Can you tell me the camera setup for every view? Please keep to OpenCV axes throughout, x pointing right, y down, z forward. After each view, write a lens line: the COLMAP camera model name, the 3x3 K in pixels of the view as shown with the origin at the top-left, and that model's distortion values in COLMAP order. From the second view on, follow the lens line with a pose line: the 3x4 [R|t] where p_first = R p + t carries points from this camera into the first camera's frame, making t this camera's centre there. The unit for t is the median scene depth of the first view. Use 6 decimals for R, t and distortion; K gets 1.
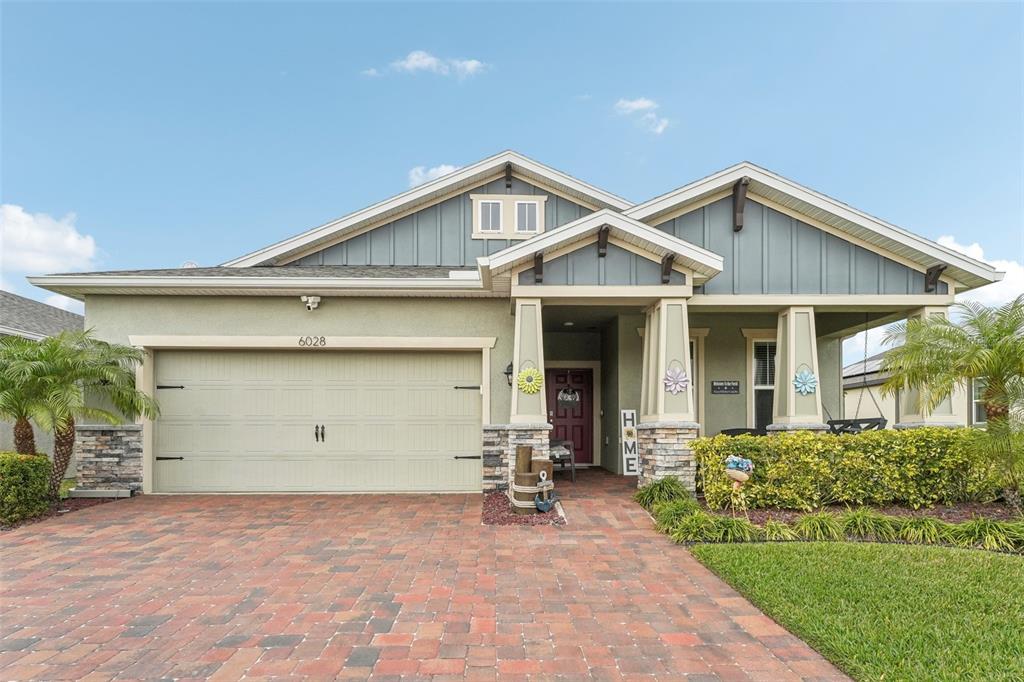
lens RADIAL K [[498.3, 0, 512.7], [0, 498.3, 349.2], [0, 0, 1]] dist [0.000635, -0.002128]
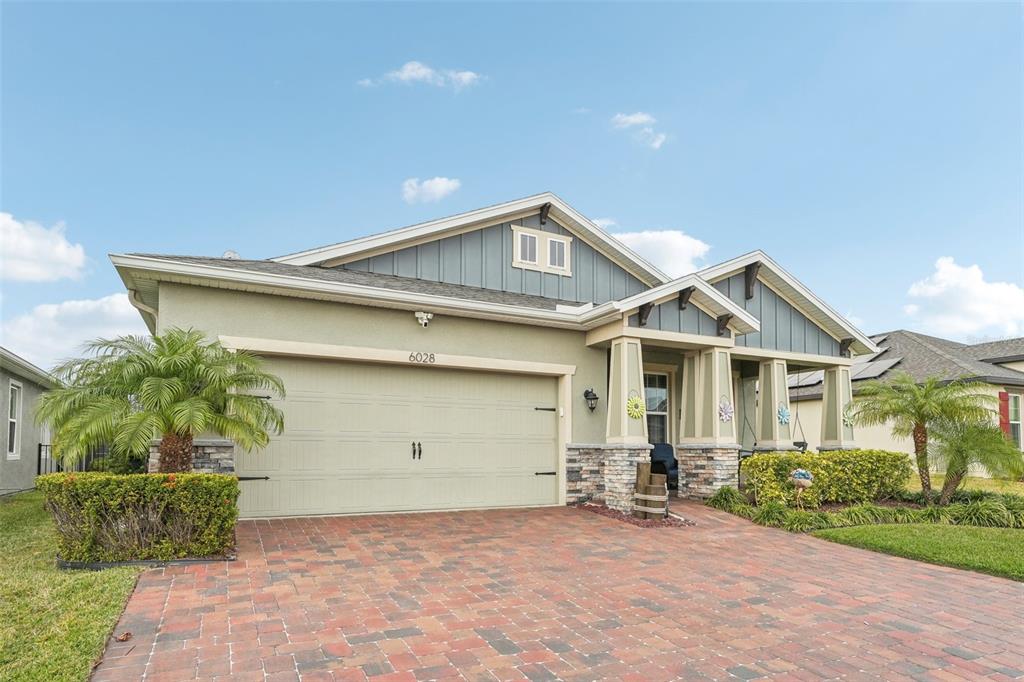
lens RADIAL K [[530.4, 0, 512.5], [0, 530.4, 335.5], [0, 0, 1]] dist [-0.001282, 0.000628]
pose [[0.916120, 0.090927, 0.390458, -0.665912], [-0.072408, 0.995451, -0.061925, -0.007307], [-0.394312, 0.028459, 0.918536, -0.048889]]
